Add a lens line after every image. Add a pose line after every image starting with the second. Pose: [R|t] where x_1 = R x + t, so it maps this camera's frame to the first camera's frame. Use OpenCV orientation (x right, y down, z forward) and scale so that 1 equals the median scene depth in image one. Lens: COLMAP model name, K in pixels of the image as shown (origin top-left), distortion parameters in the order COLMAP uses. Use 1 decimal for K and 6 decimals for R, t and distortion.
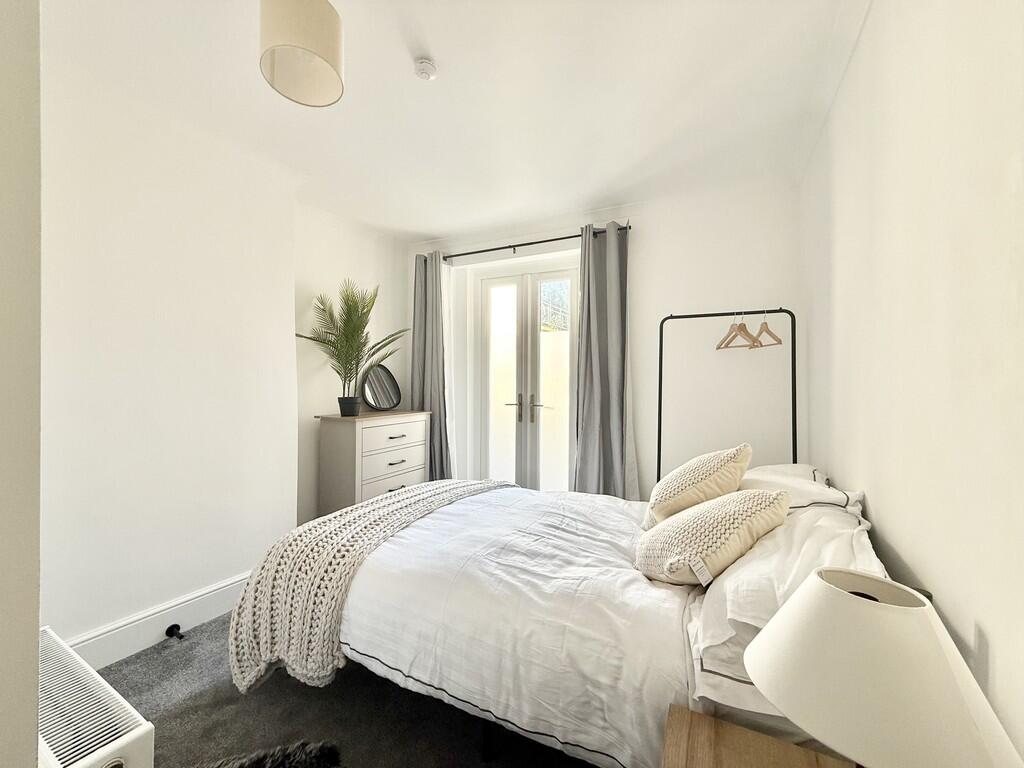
lens RADIAL K [[403.8, 0, 512.0], [0, 403.8, 384.0], [0, 0, 1]] dist [0.000393, -0.000175]
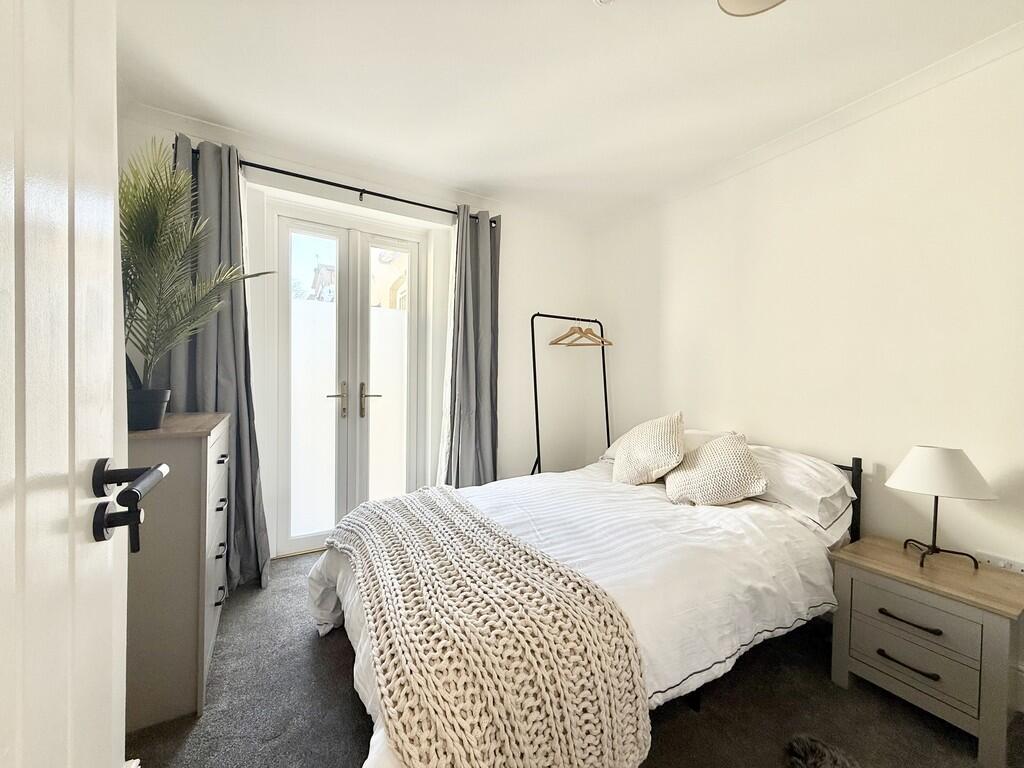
lens RADIAL K [[403.8, 0, 512.0], [0, 403.8, 384.0], [0, 0, 1]] dist [0.000393, -0.000175]
pose [[0.536438, -0.017296, 0.843762, -0.562462], [-0.008640, 0.999625, 0.025984, 0.005459], [-0.843895, -0.021229, 0.536088, 0.377177]]
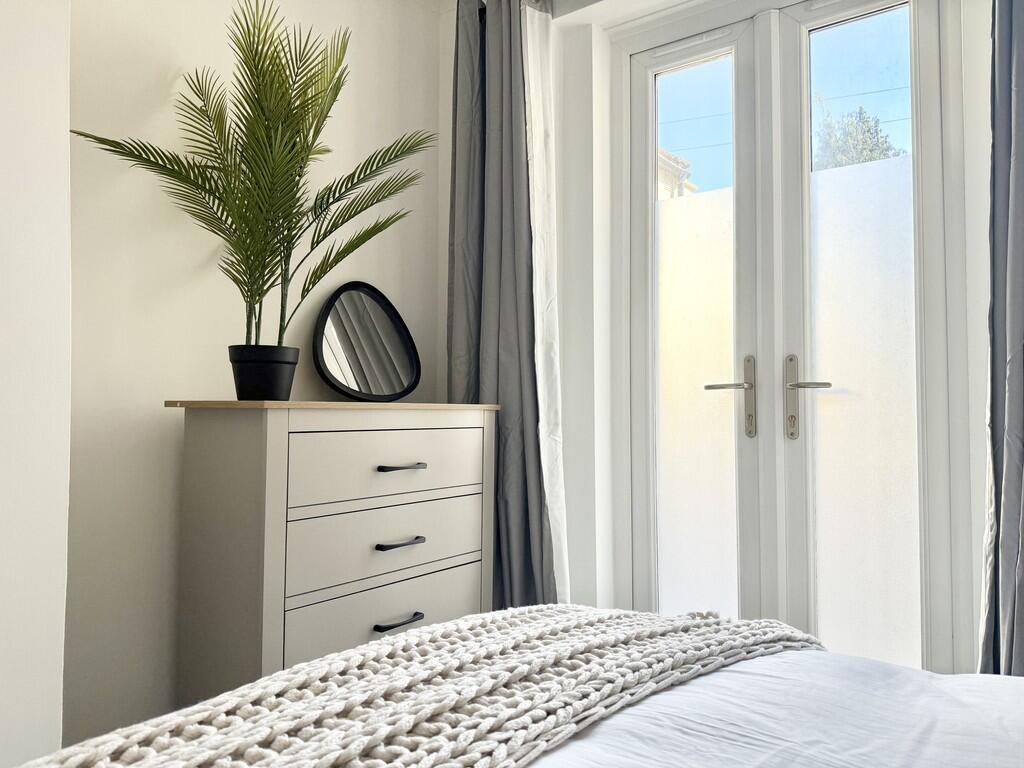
lens RADIAL K [[728.5, 0, 512.0], [0, 728.5, 384.0], [0, 0, 1]] dist [0.062674, -0.073803]
pose [[0.983078, -0.012989, -0.182728, -0.080403], [0.005619, 0.999152, -0.040792, 0.088761], [0.183103, 0.039075, 0.982317, 0.419634]]
